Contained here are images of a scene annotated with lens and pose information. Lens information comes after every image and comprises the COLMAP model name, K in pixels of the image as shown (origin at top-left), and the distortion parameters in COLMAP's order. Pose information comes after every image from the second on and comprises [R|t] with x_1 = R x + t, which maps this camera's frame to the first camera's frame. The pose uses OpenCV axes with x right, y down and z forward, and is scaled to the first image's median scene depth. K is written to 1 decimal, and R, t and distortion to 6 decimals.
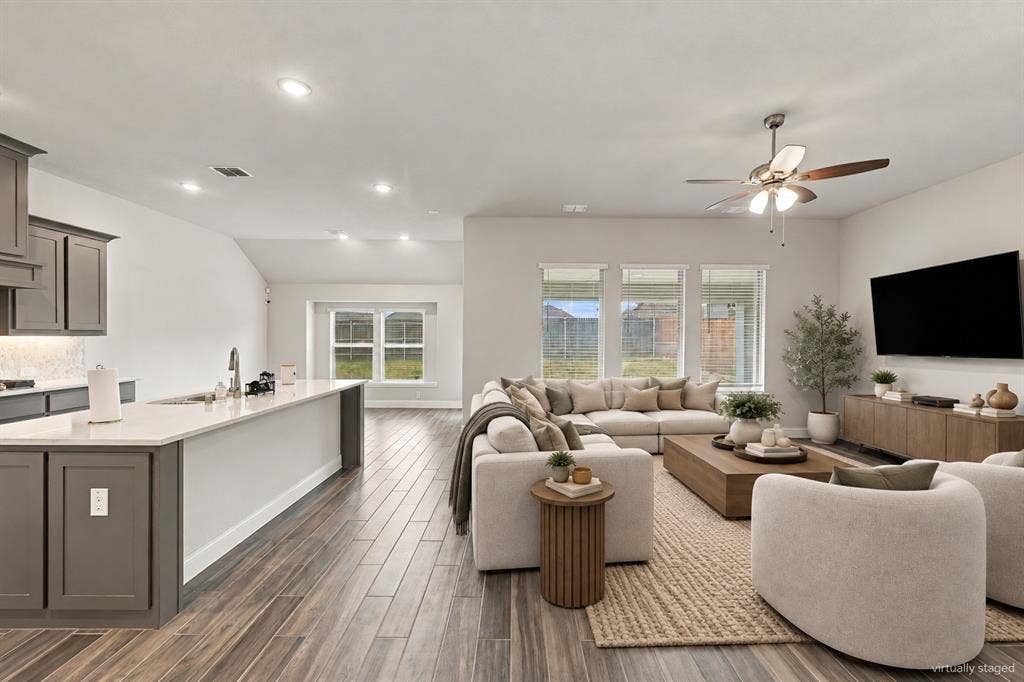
lens RADIAL K [[415.9, 0, 510.6], [0, 415.9, 341.5], [0, 0, 1]] dist [0.000739, -0.000193]
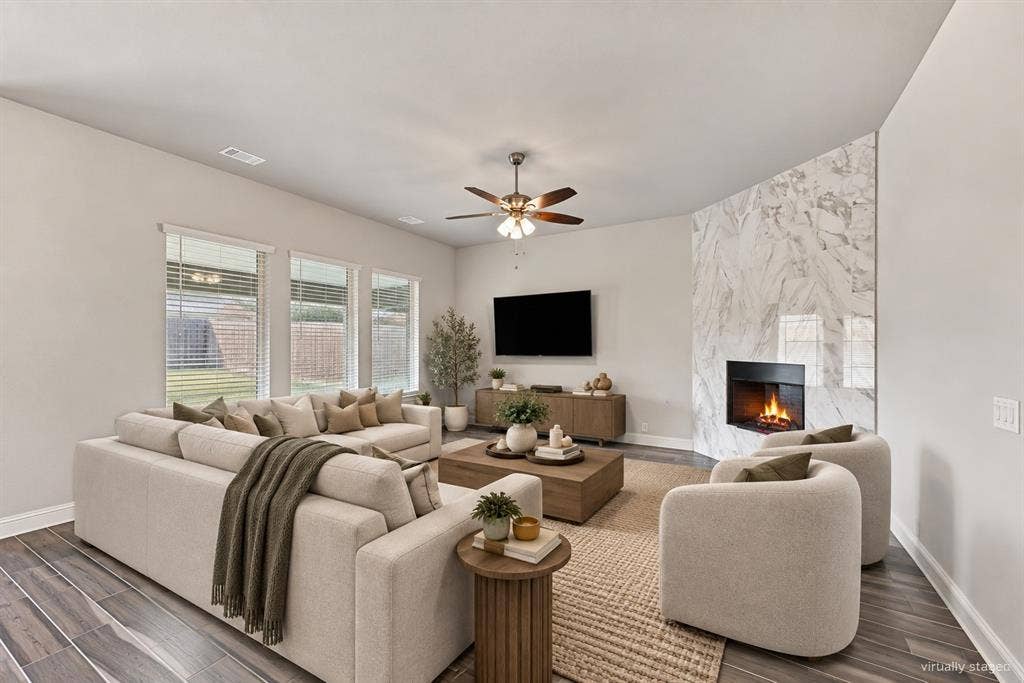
lens RADIAL K [[415.9, 0, 519.8], [0, 415.9, 342.0], [0, 0, 1]] dist [0.000739, -0.000193]
pose [[0.486144, -0.000045, 0.873879, -0.224947], [0.013272, 0.999885, -0.007332, -0.002342], [-0.873778, 0.015162, 0.486089, 0.247135]]
